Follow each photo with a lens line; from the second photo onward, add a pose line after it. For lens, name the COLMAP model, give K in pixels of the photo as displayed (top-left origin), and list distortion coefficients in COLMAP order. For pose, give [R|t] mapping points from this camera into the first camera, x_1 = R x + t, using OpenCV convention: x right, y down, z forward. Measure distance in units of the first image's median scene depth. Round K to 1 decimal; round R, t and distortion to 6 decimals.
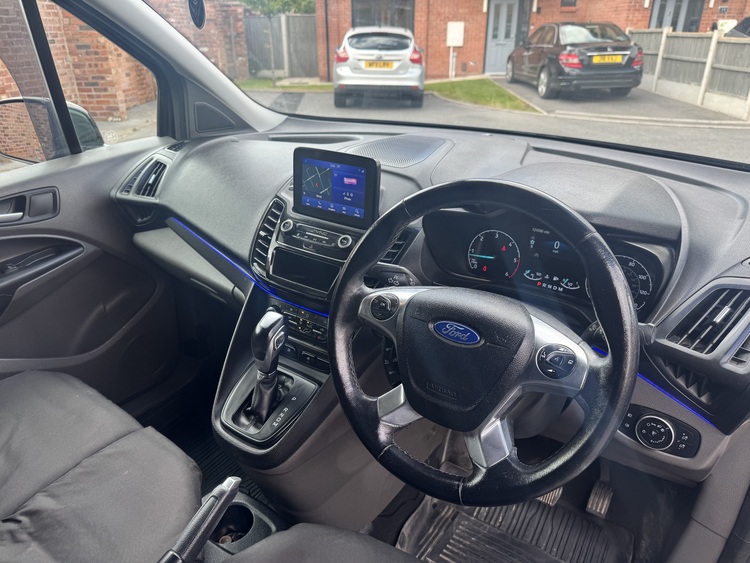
lens RADIAL K [[524.7, 0, 375.0], [0, 524.7, 281.5], [0, 0, 1]] dist [0.041127, -0.048110]
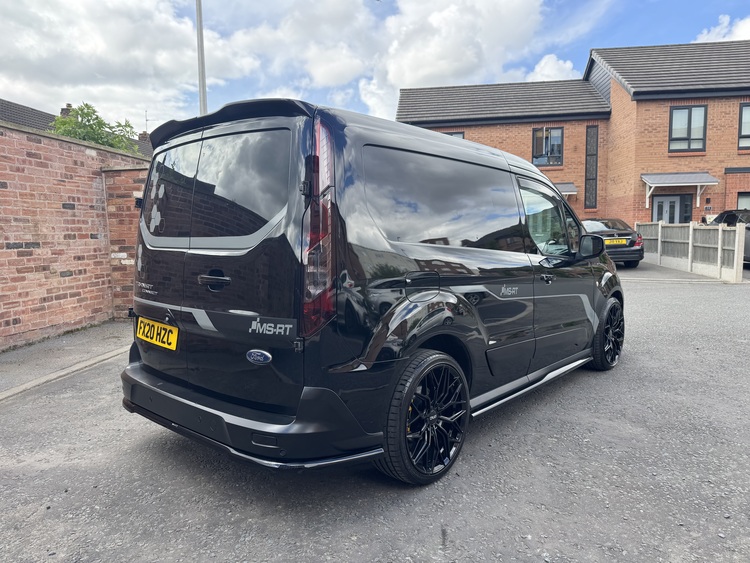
lens RADIAL K [[531.8, 0, 376.8], [0, 531.8, 280.5], [0, 0, 1]] dist [0.009385, -0.002677]
pose [[0.994812, -0.004447, -0.101631, -0.050515], [-0.030508, 0.940019, -0.339755, 0.175957], [0.097046, 0.341093, 0.935007, -0.349638]]
